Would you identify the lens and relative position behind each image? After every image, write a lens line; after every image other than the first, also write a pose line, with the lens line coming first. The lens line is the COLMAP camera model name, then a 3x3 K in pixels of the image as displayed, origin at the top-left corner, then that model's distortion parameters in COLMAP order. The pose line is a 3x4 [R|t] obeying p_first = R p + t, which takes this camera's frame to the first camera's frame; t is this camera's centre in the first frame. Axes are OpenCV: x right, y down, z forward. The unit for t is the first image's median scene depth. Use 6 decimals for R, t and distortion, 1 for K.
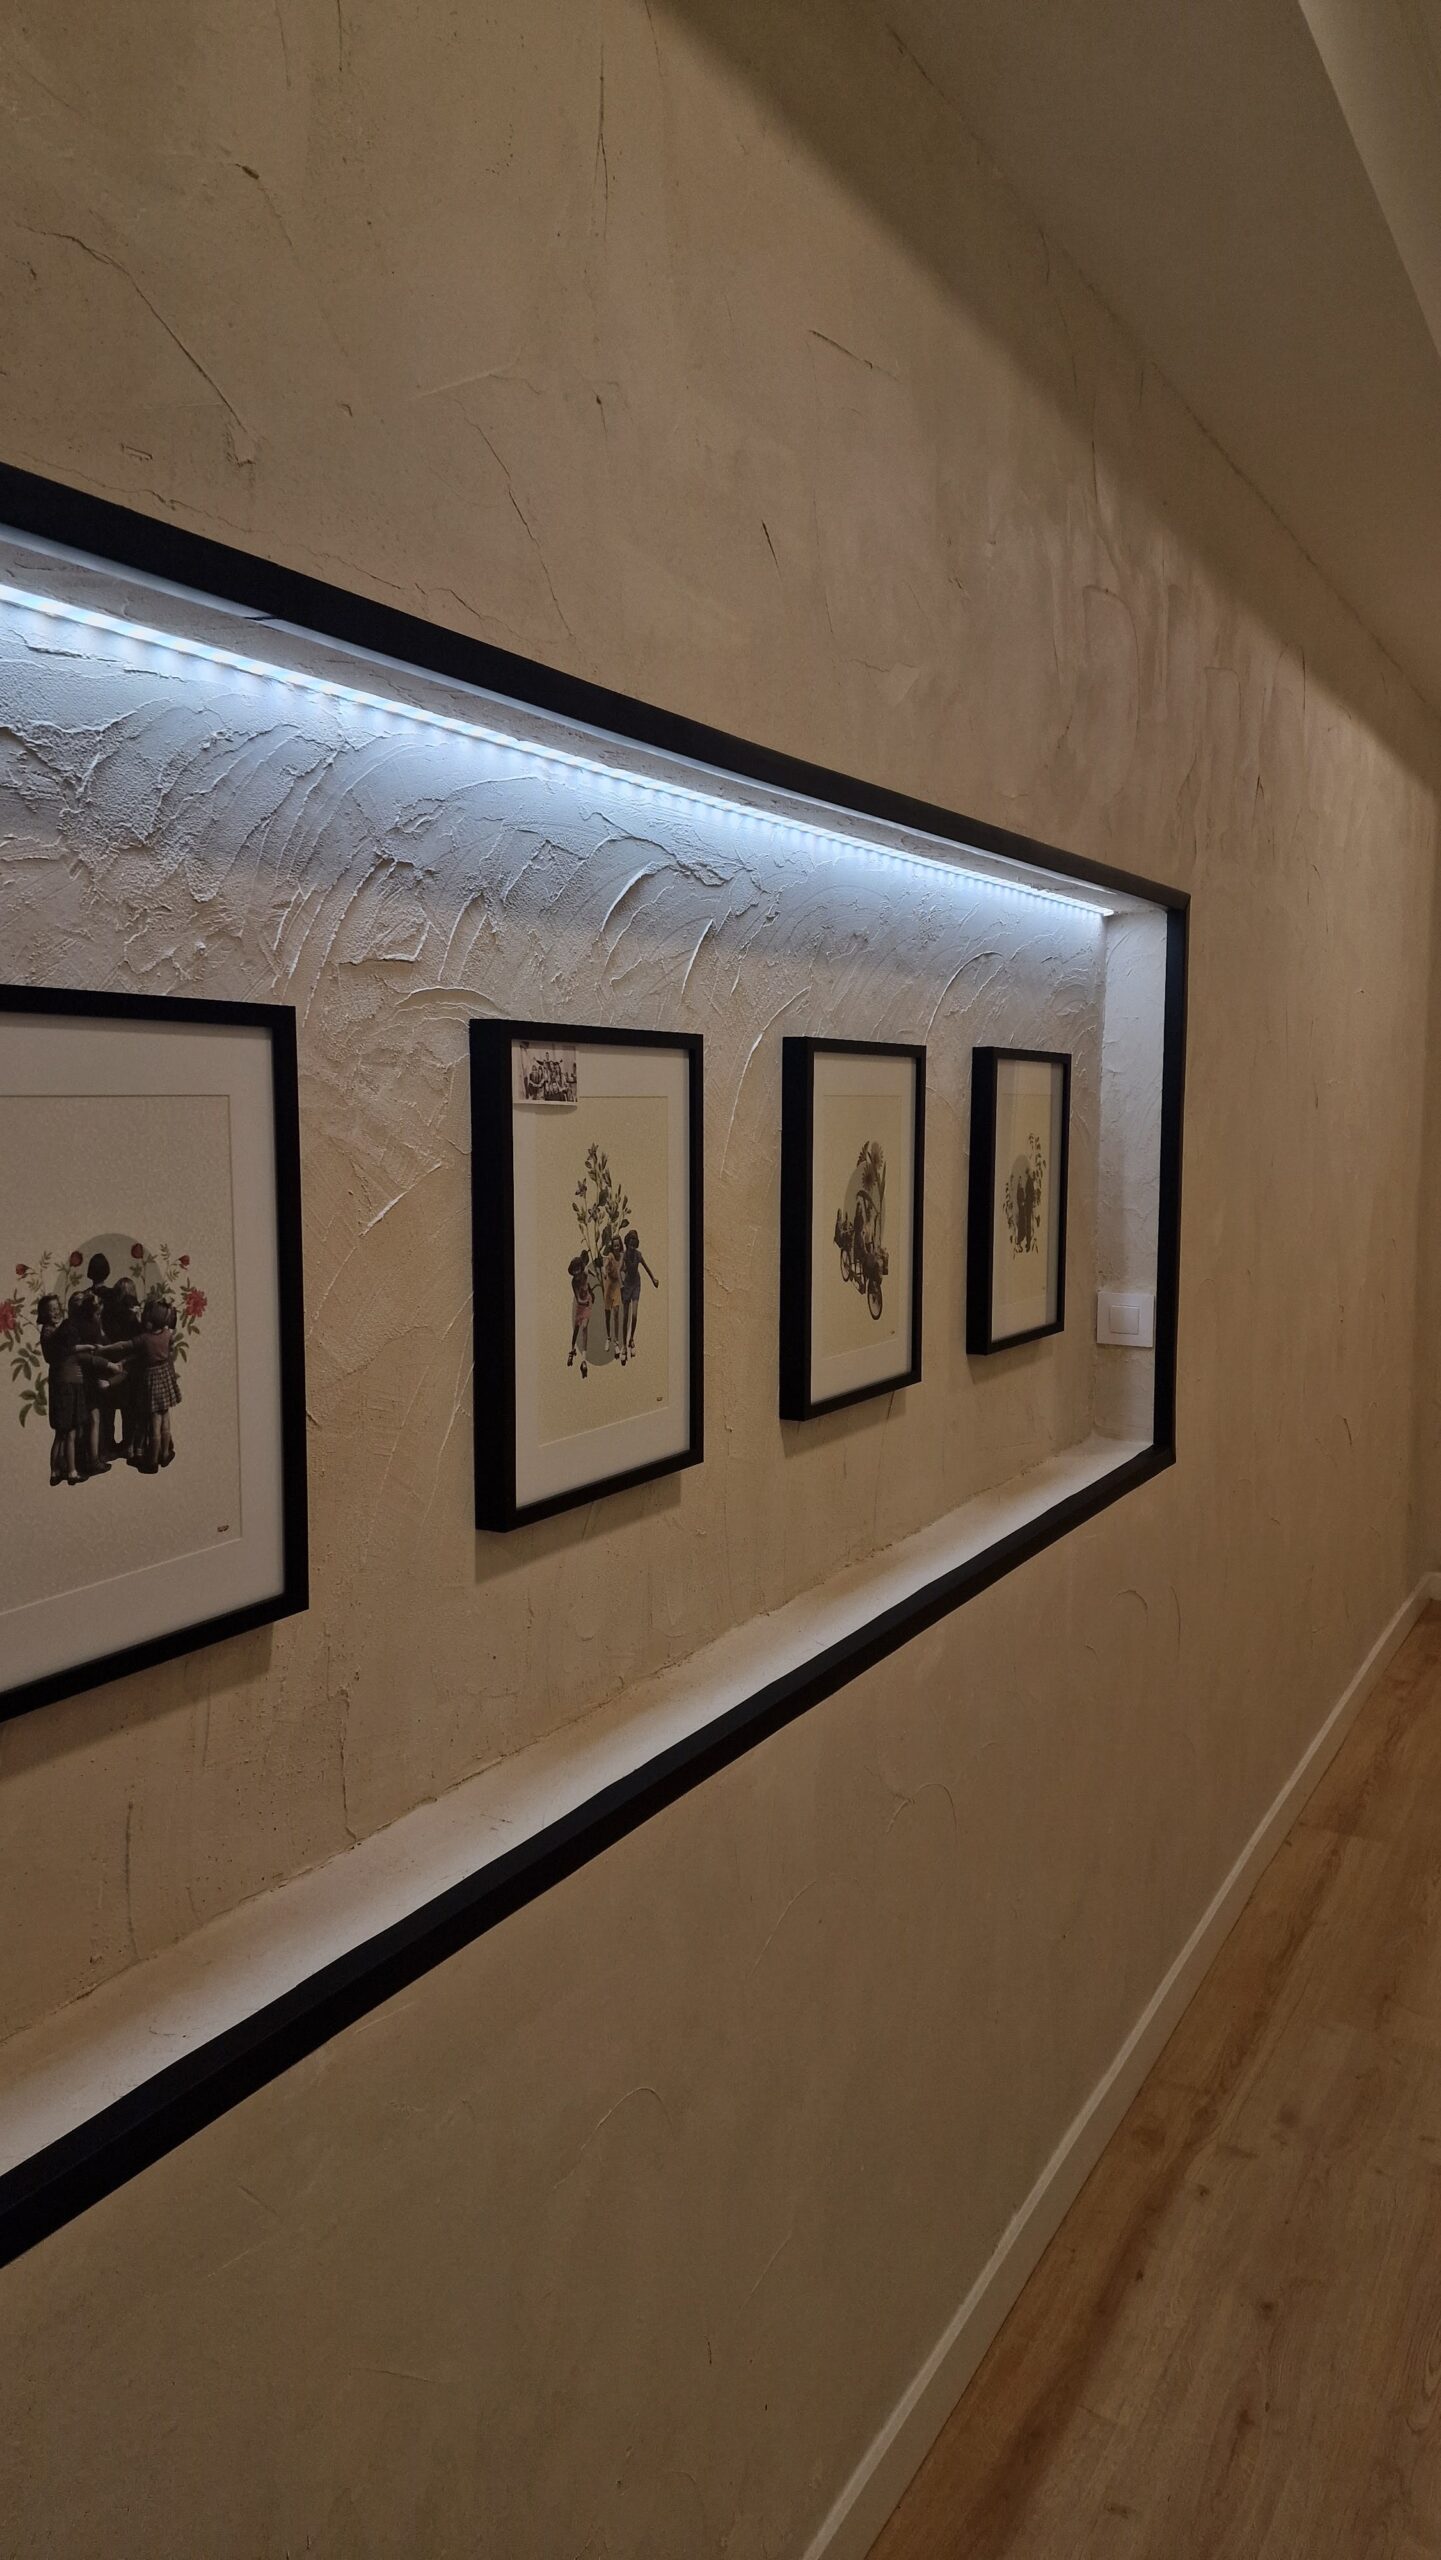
lens RADIAL K [[1667.5, 0, 683.8], [0, 1667.5, 1280.9], [0, 0, 1]] dist [0.104672, -0.117805]
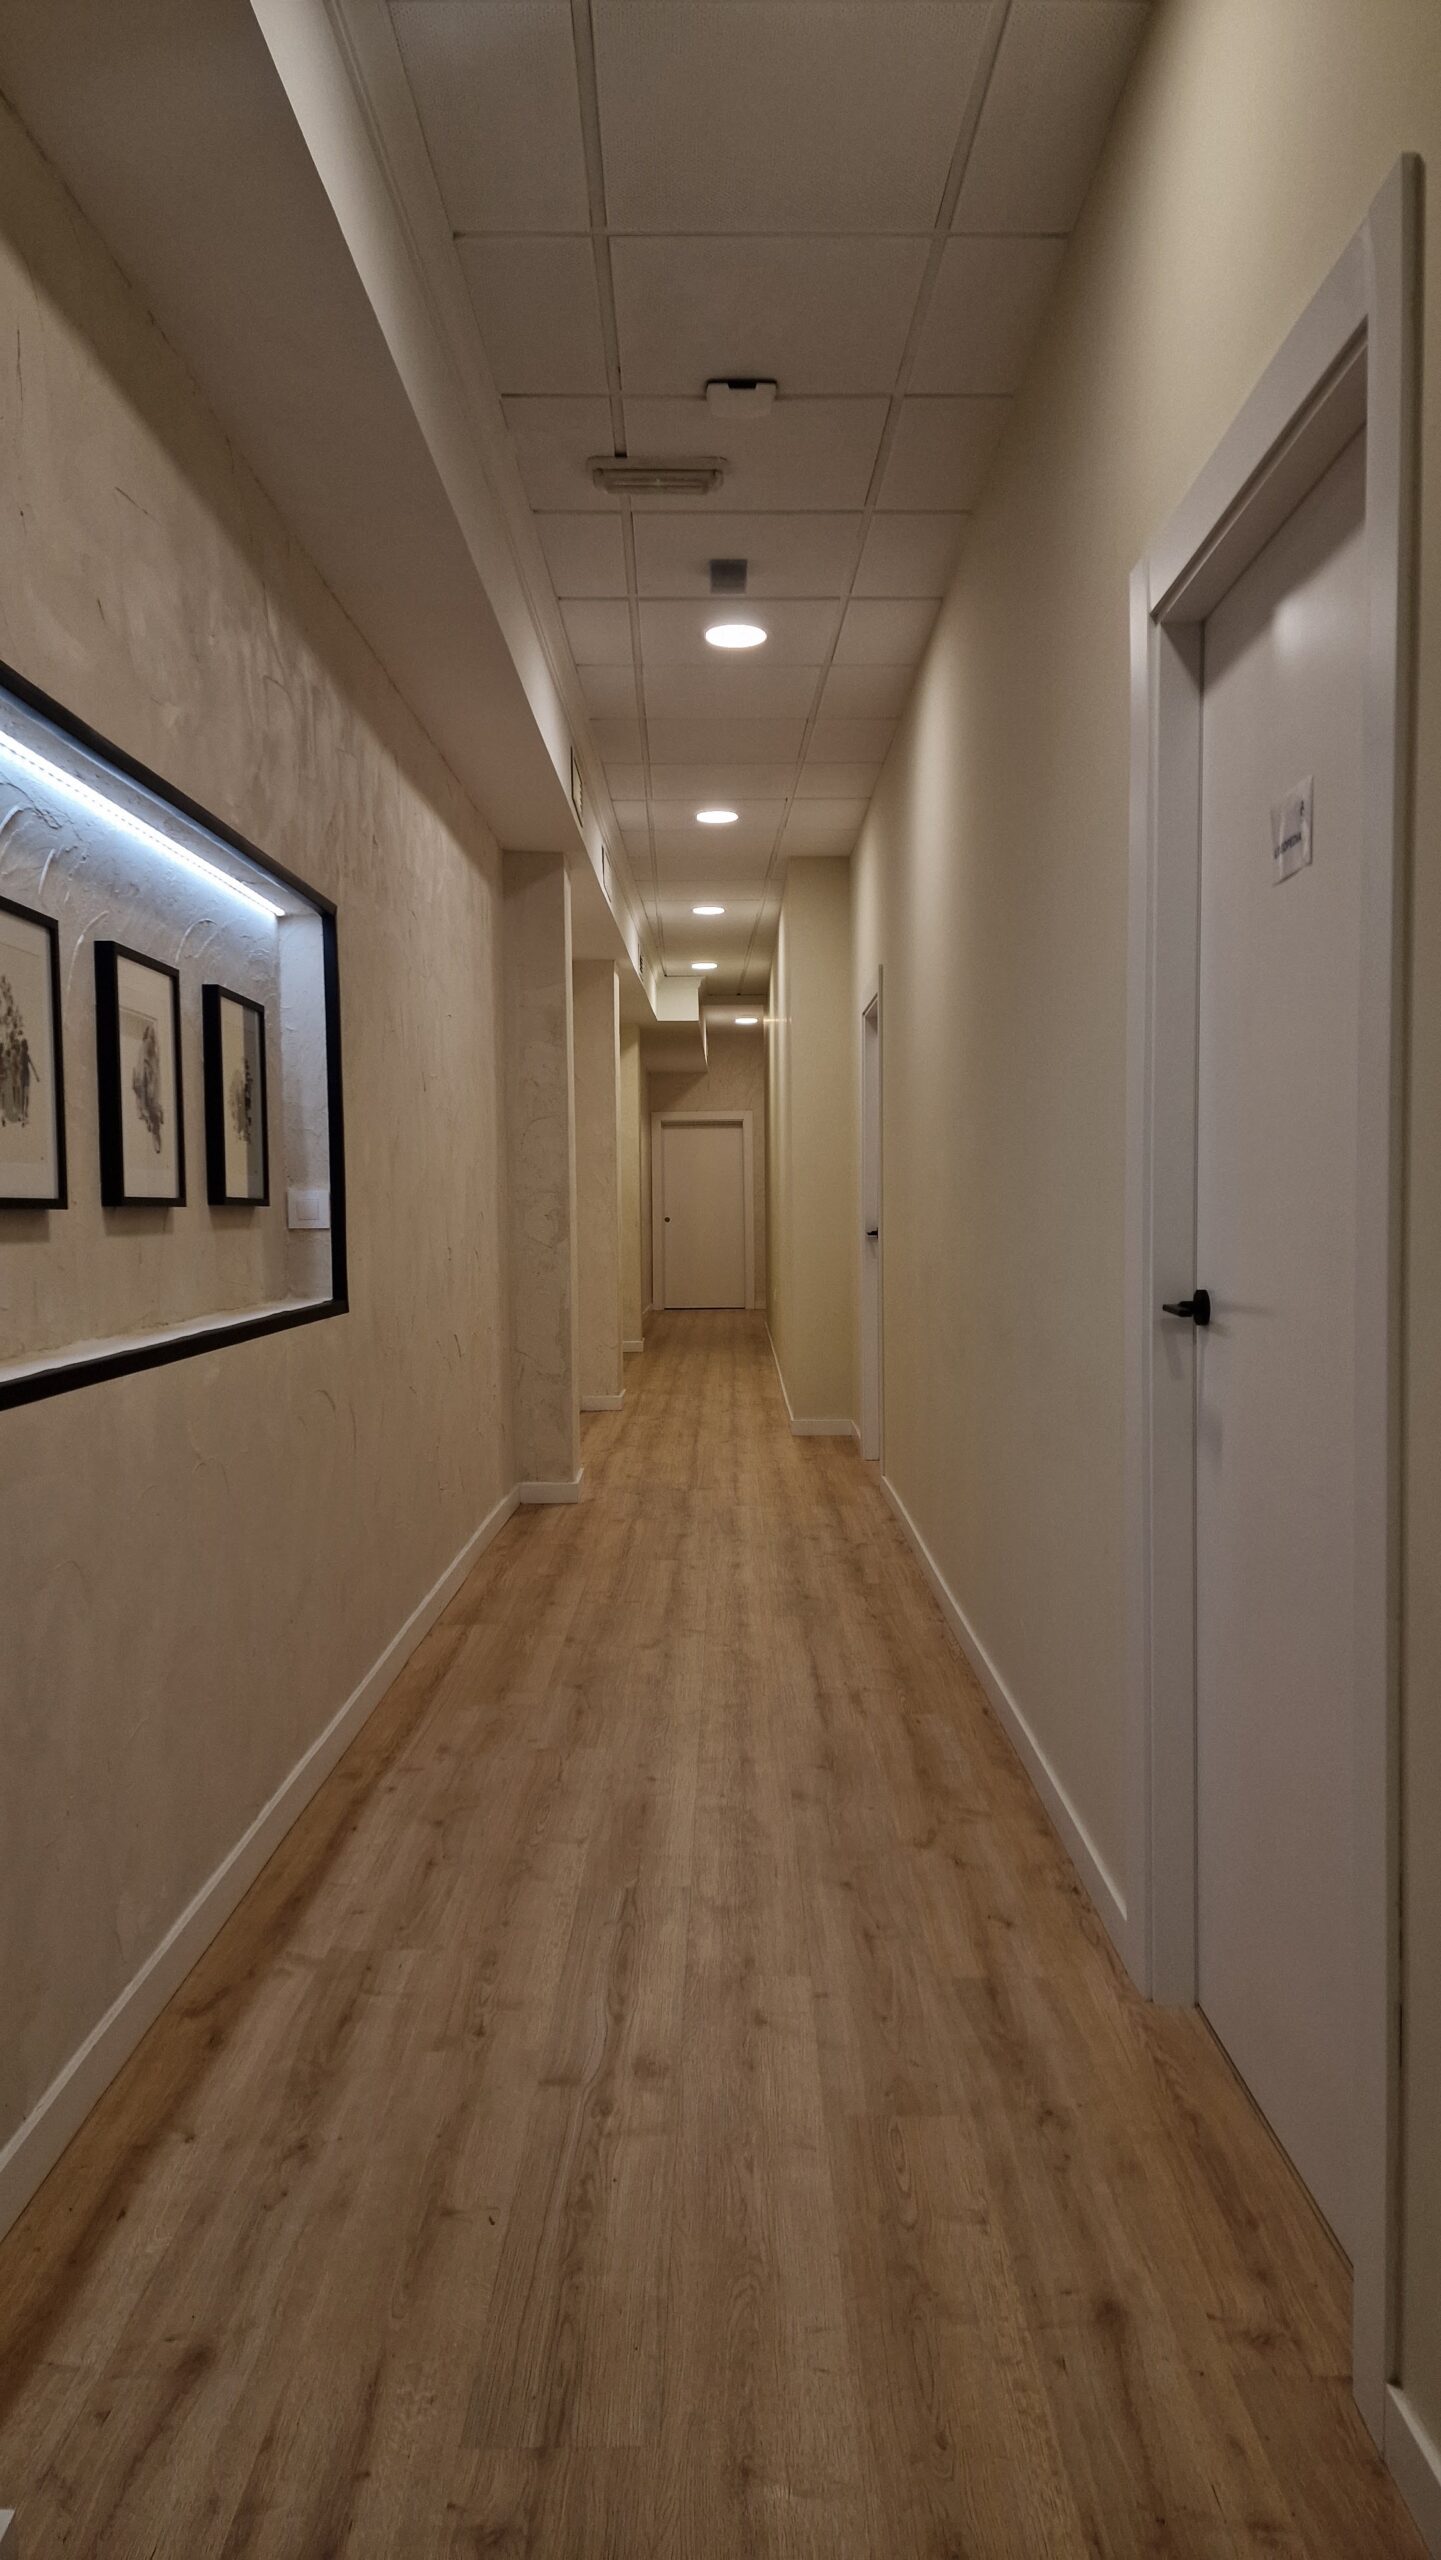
lens RADIAL K [[1667.5, 0, 683.8], [0, 1667.5, 1280.9], [0, 0, 1]] dist [0.104672, -0.117805]
pose [[0.867040, -0.028405, 0.497428, -0.177196], [0.057094, 0.997461, -0.042559, 0.180819], [-0.494956, 0.065301, 0.866461, -0.384034]]
